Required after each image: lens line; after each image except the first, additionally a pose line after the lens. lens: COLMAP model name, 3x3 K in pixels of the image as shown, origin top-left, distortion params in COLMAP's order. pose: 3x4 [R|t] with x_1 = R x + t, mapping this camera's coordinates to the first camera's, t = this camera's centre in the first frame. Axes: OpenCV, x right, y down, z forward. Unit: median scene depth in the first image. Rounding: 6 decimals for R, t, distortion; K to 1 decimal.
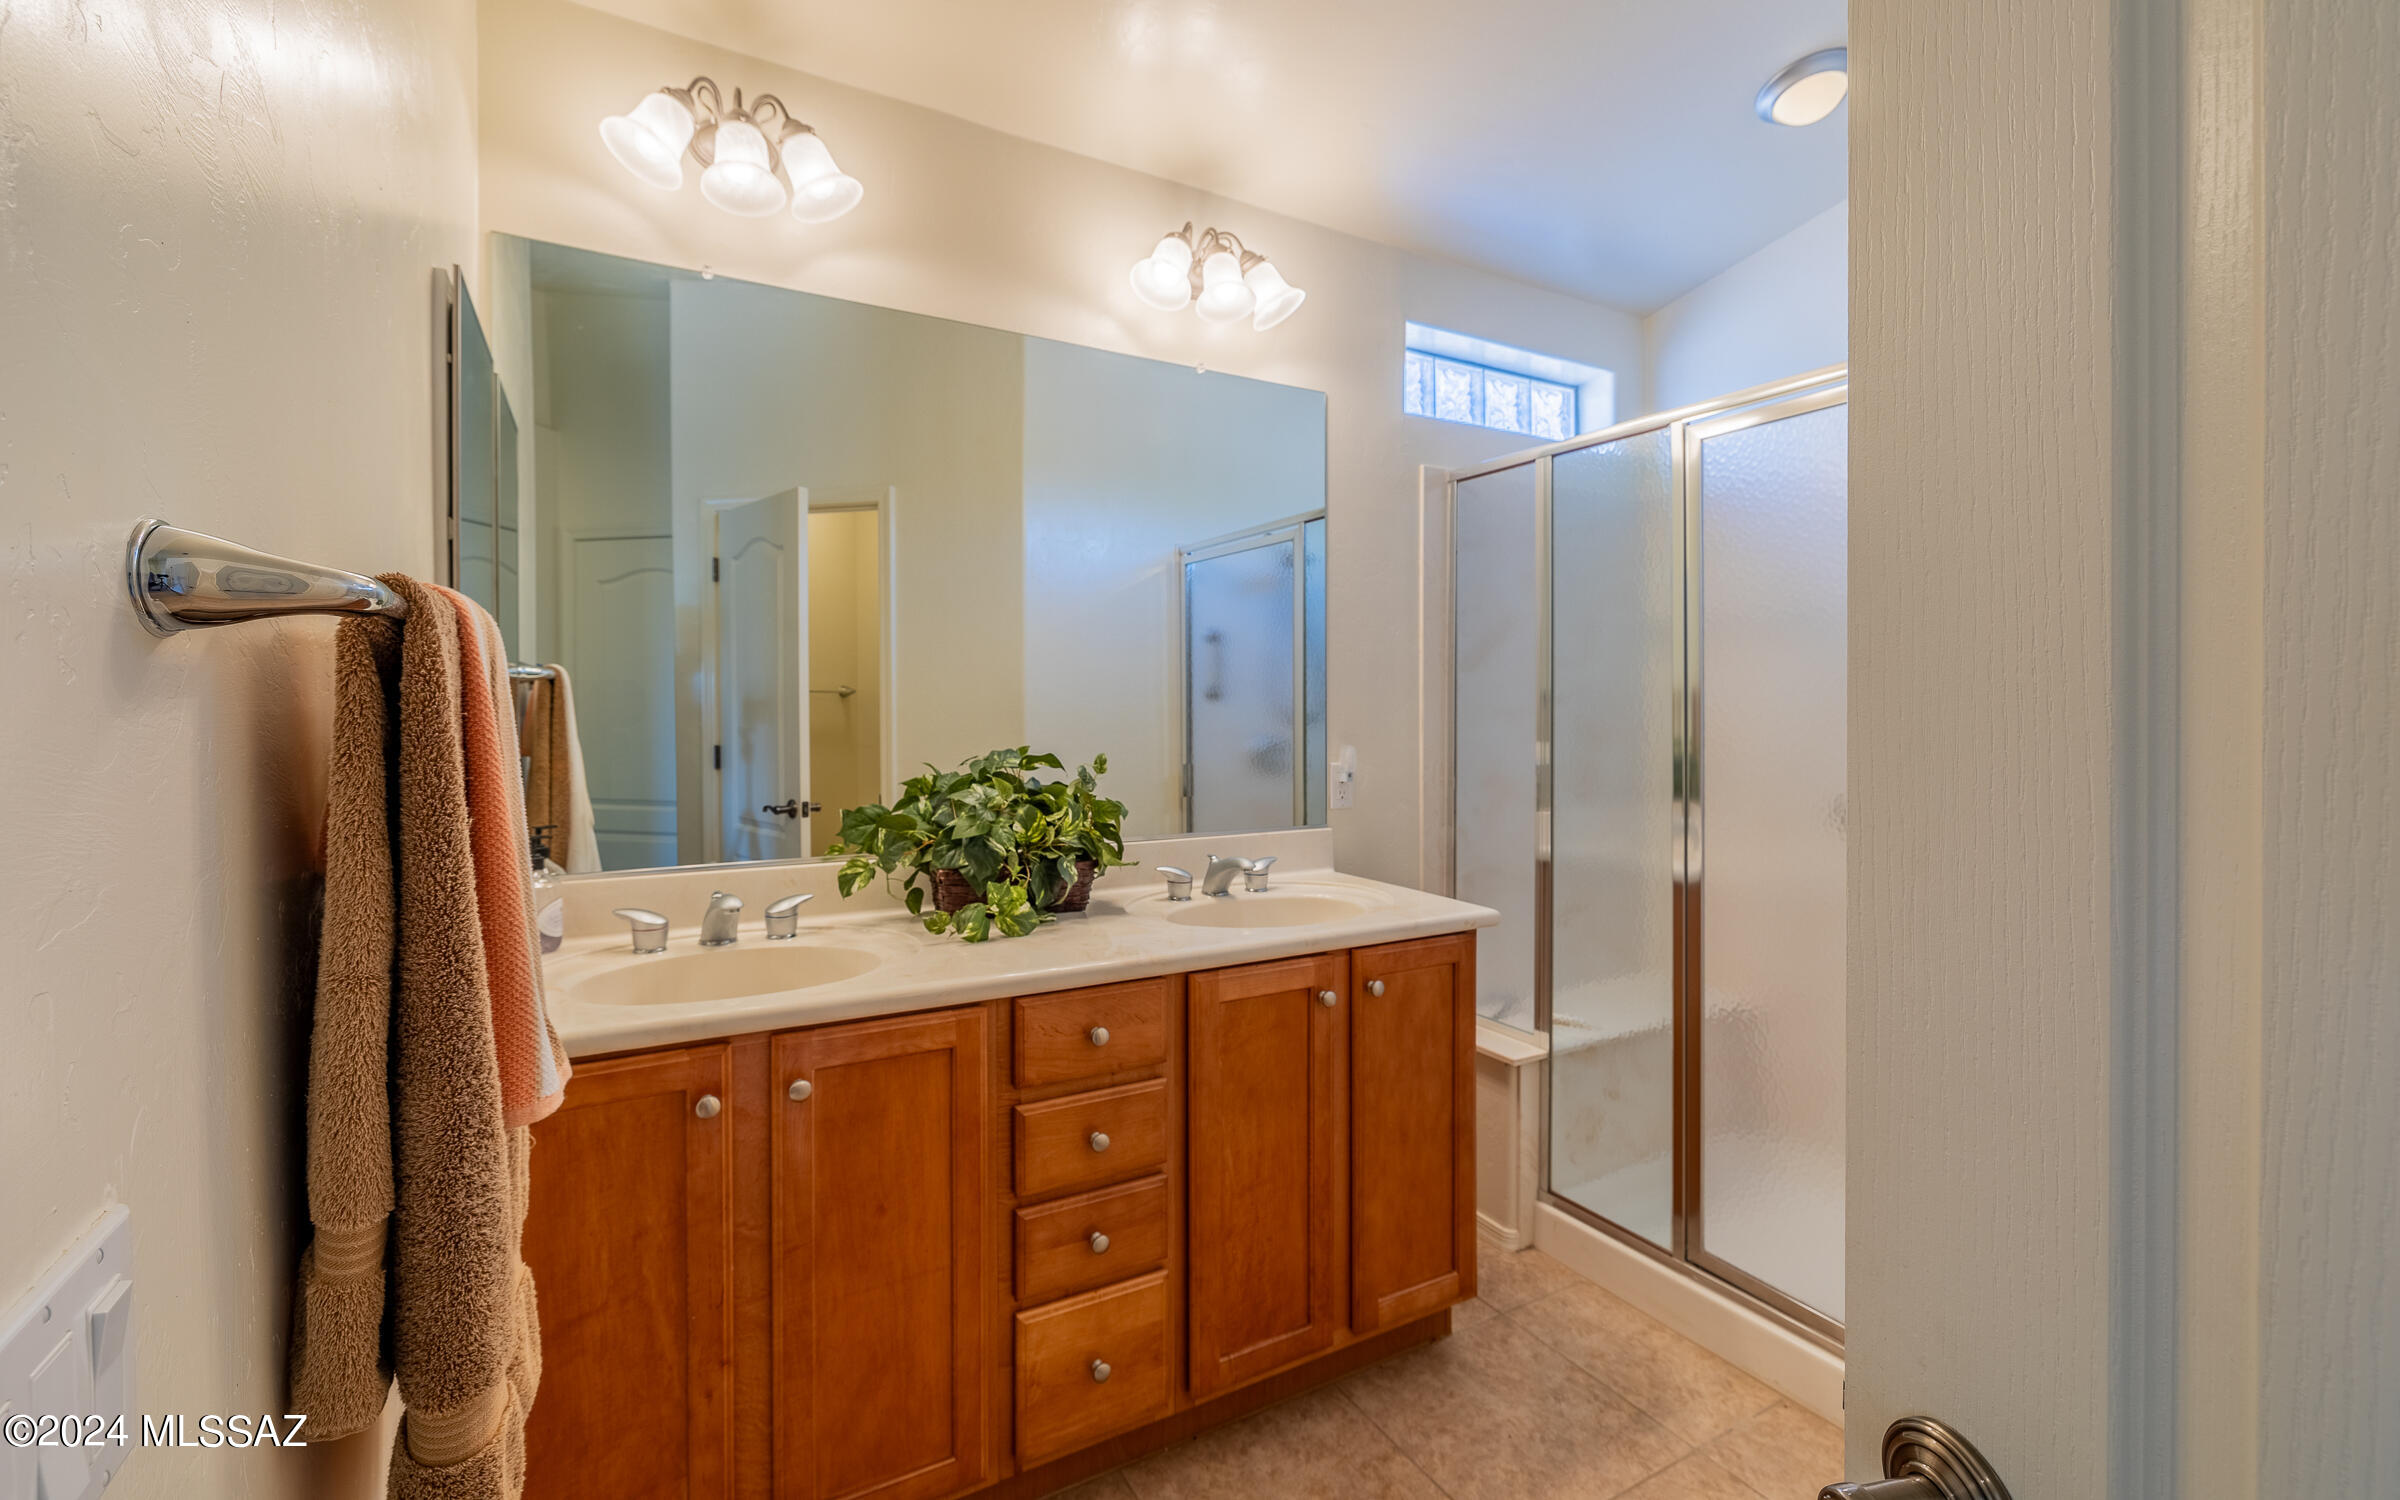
lens RADIAL K [[1028.6, 0, 1185.4], [0, 1028.6, 737.8], [0, 0, 1]] dist [-0.003003, 0.000263]
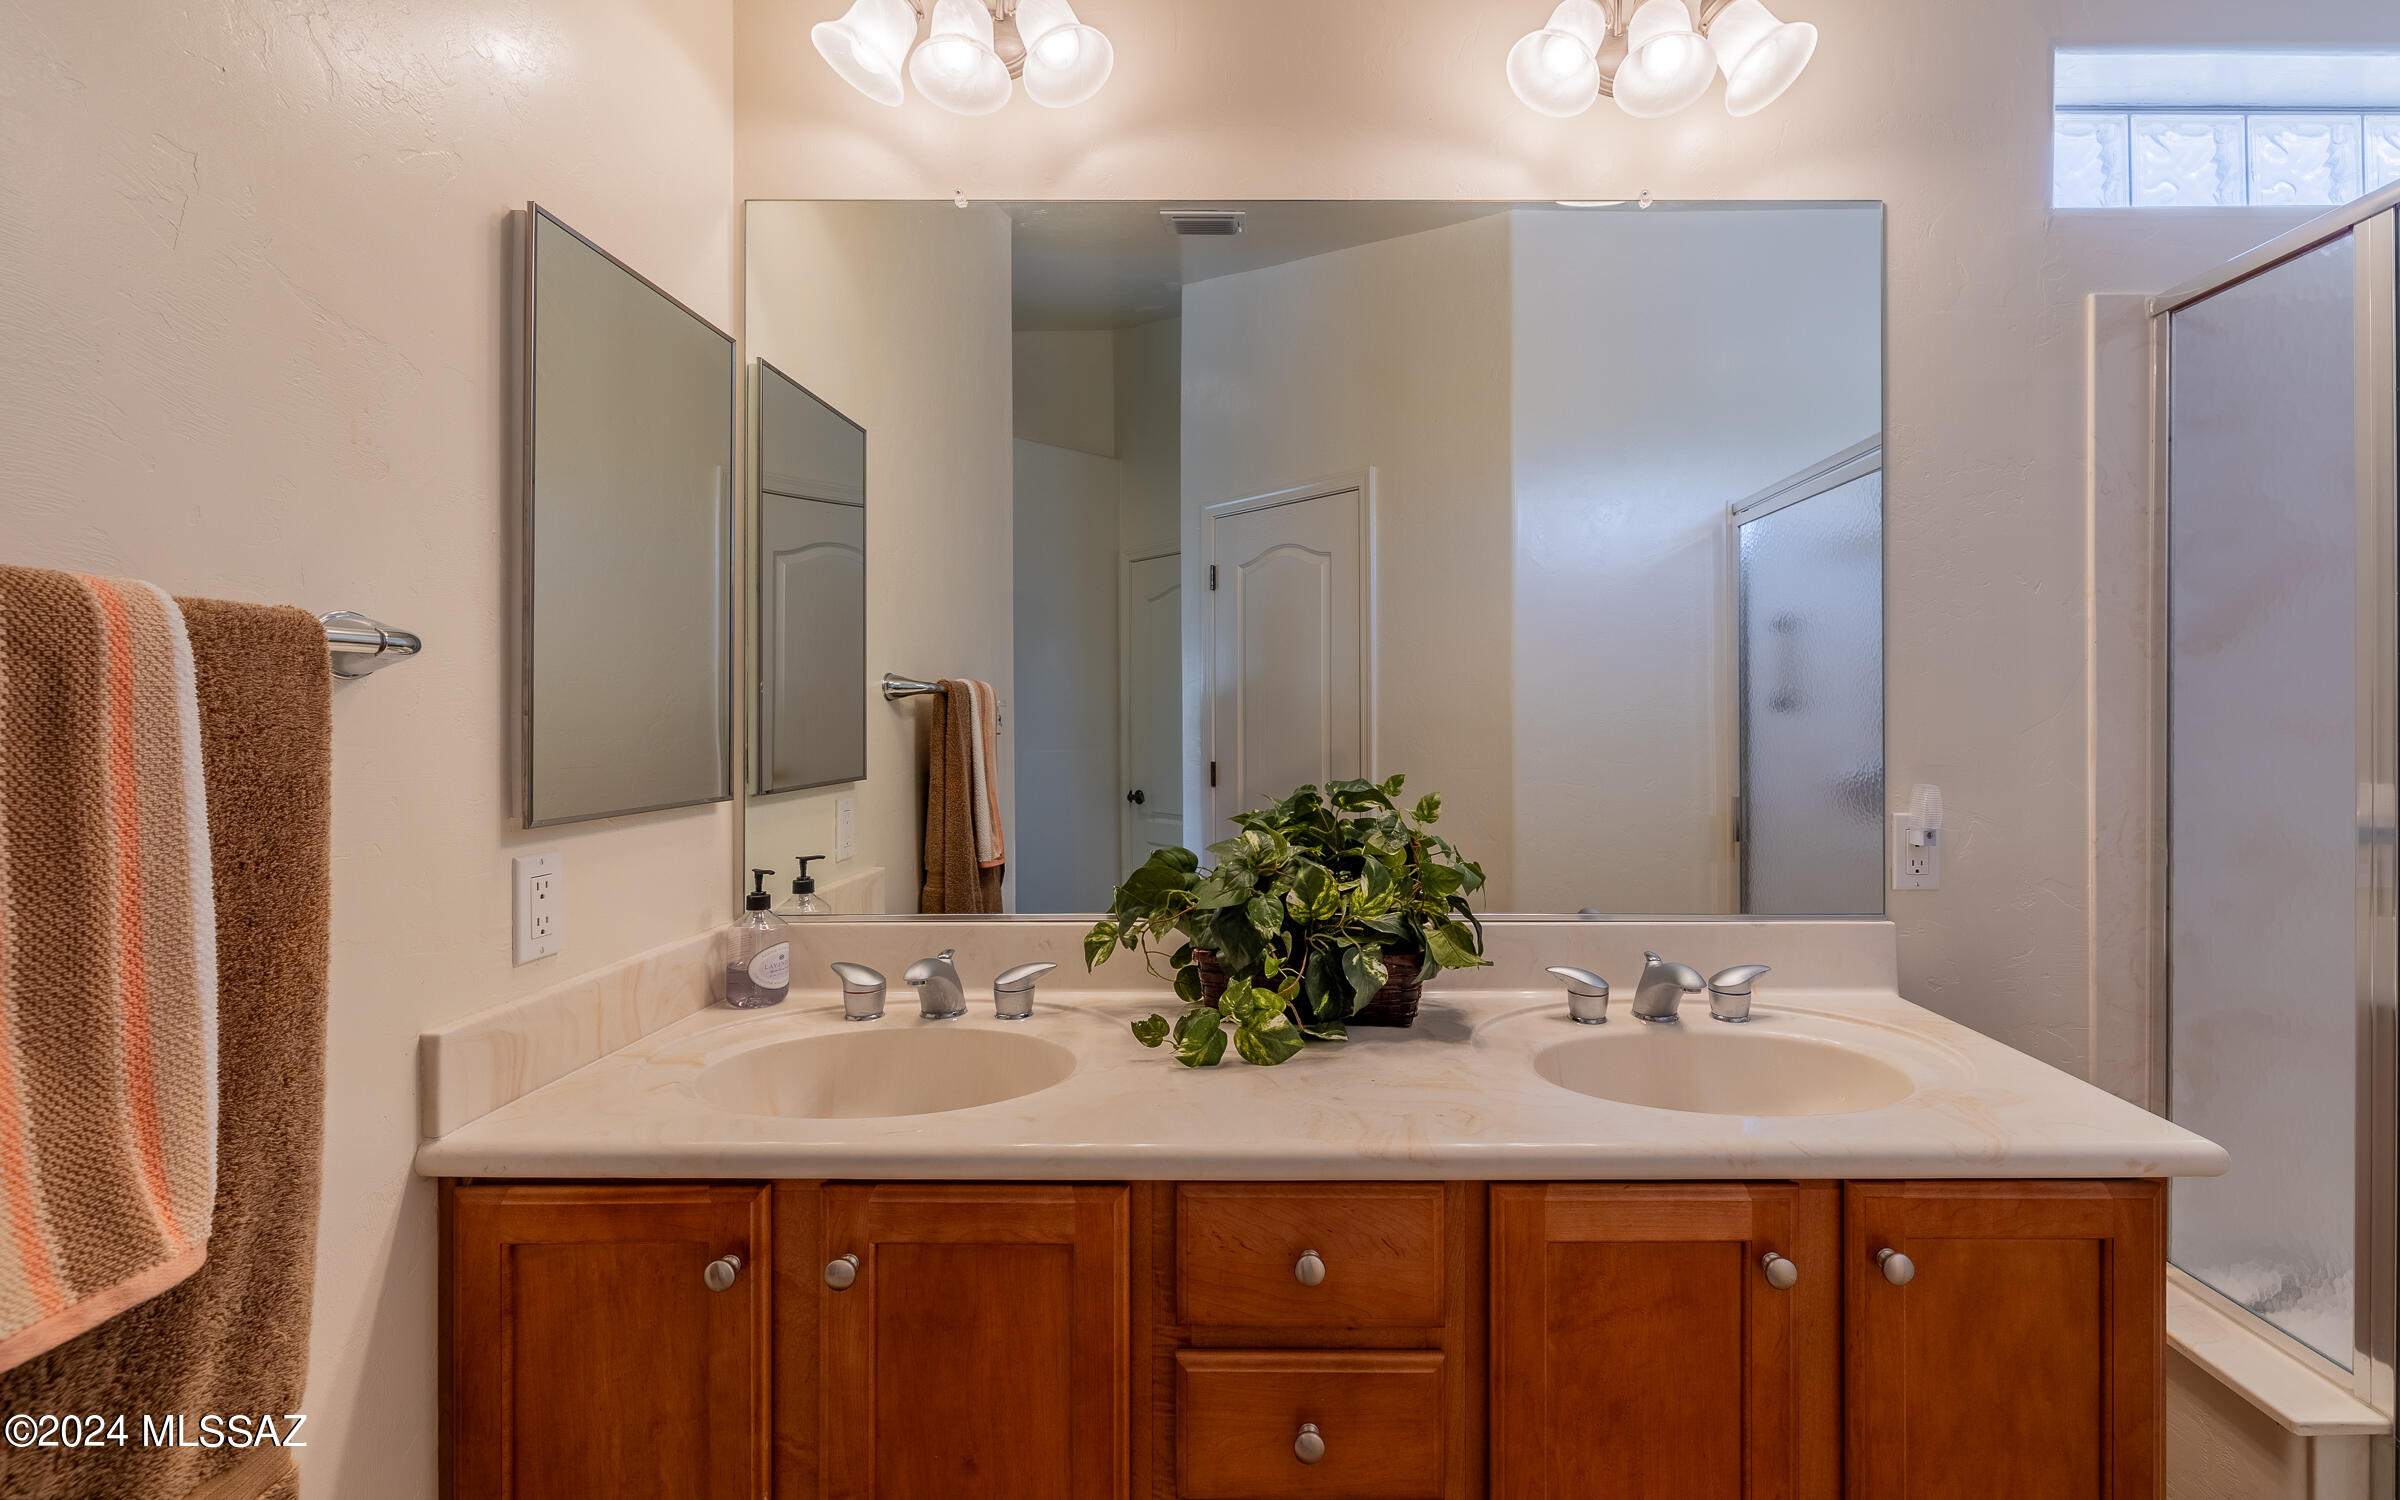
lens RADIAL K [[1107.1, 0, 1206.1], [0, 1107.1, 733.8], [0, 0, 1]] dist [-0.002172, -0.000092]
pose [[0.870960, 0.003252, -0.491344, 0.151707], [-0.011441, 0.999841, -0.013663, -0.011497], [0.491221, 0.017522, 0.870859, 0.334486]]
